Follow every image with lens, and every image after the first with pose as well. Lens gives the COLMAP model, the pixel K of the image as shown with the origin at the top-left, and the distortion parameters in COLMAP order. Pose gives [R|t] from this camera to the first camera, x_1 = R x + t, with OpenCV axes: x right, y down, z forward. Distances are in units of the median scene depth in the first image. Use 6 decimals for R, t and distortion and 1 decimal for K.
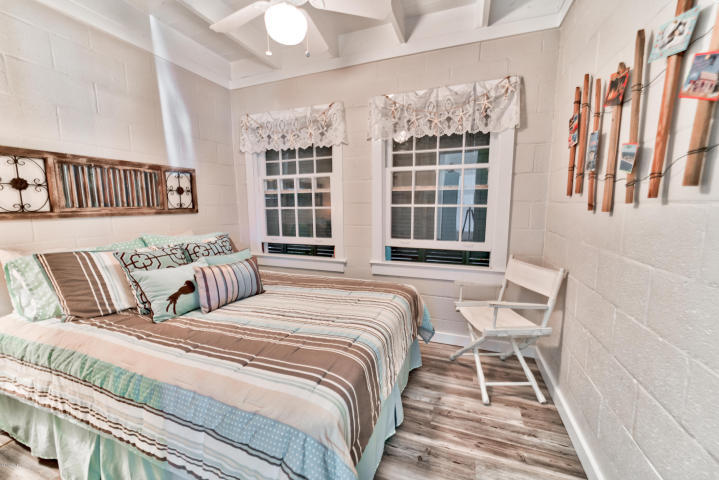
lens RADIAL K [[289.1, 0, 356.8], [0, 289.1, 242.2], [0, 0, 1]] dist [0.002472, 0.000578]
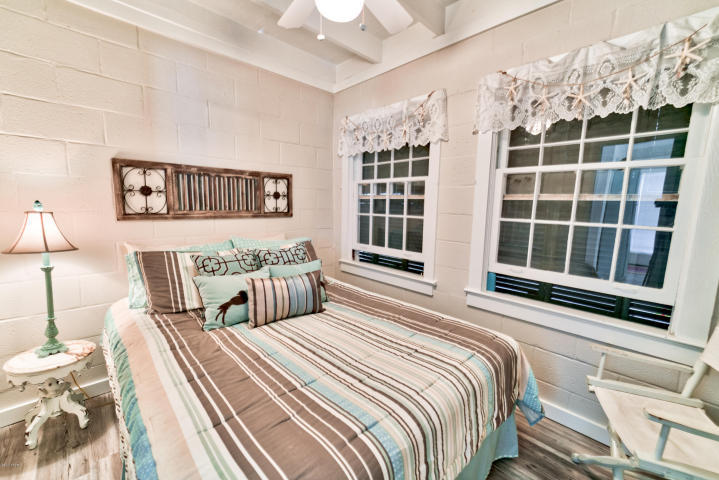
lens RADIAL K [[289.1, 0, 356.8], [0, 289.1, 242.2], [0, 0, 1]] dist [0.002472, 0.000578]
pose [[0.904970, 0.082768, -0.417346, 0.112532], [-0.083389, 0.996376, 0.016781, -0.055103], [0.417223, 0.019616, 0.908593, 0.185801]]
